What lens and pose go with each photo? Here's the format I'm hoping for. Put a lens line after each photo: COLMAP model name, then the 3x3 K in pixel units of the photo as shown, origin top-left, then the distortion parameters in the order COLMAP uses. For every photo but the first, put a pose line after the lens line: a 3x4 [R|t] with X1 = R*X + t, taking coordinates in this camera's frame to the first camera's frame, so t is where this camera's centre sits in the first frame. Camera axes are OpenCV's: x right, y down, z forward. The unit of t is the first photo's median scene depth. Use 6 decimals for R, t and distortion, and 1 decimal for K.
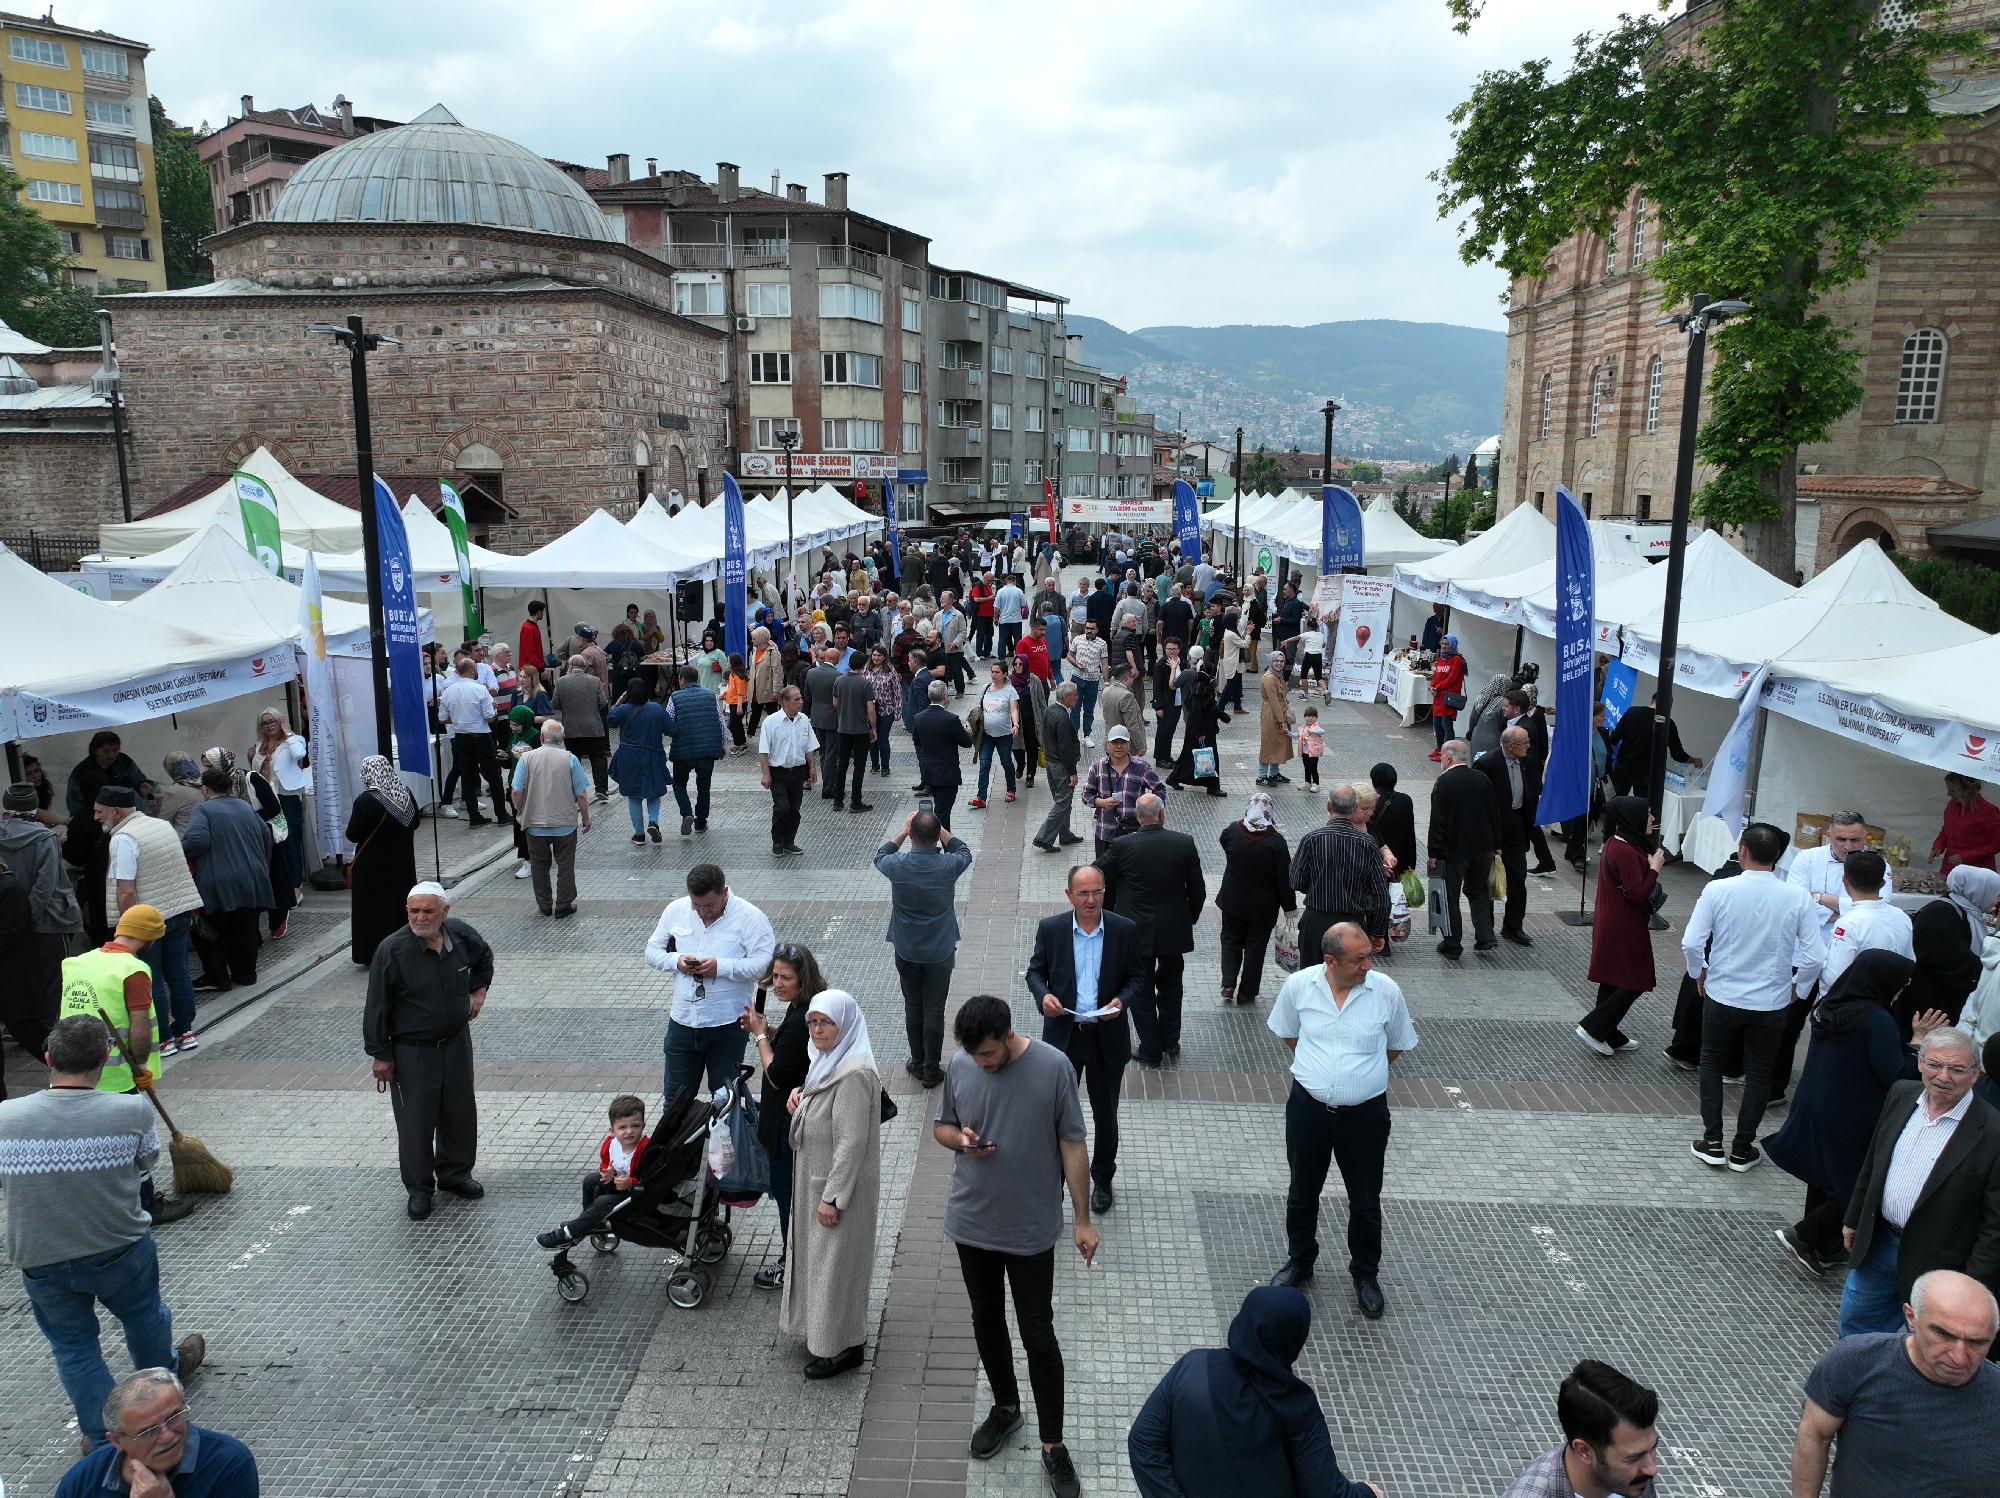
lens RADIAL K [[1432.8, 0, 996.4], [0, 1432.8, 758.2], [0, 0, 1]] dist [-0.003234, -0.000059]
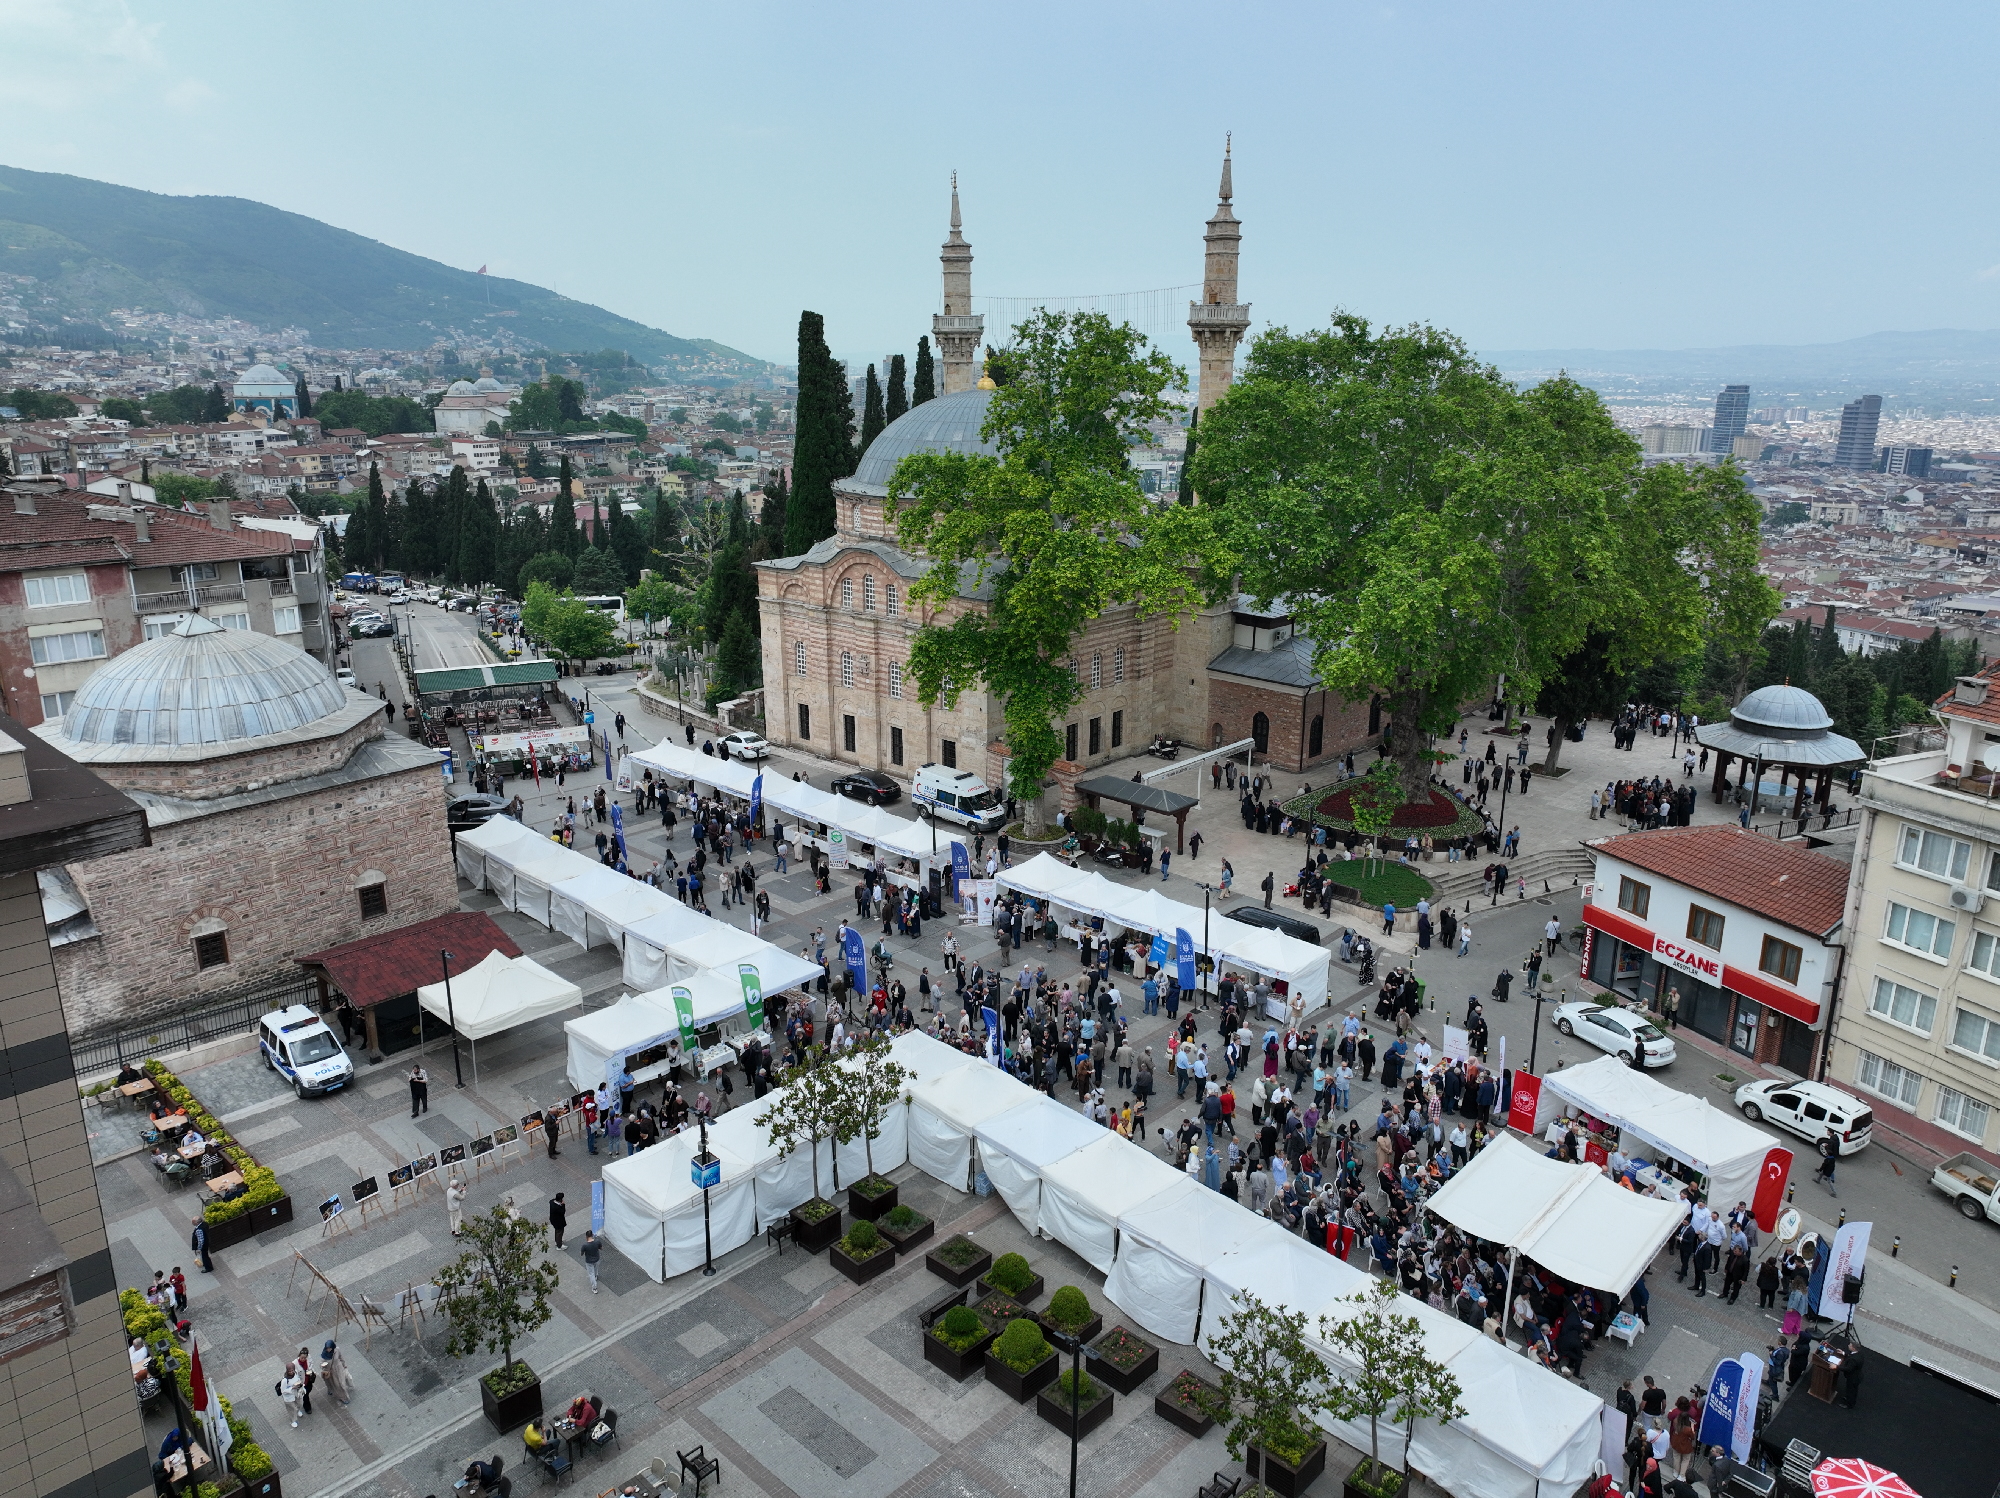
lens RADIAL K [[1432.8, 0, 1000.5], [0, 1432.8, 739.5], [0, 0, 1]] dist [-0.003234, -0.000059]
pose [[0.655094, -0.207159, 0.726593, -0.914573], [0.147268, 0.978242, 0.146130, -0.438399], [-0.741056, 0.011275, 0.671348, -0.456956]]
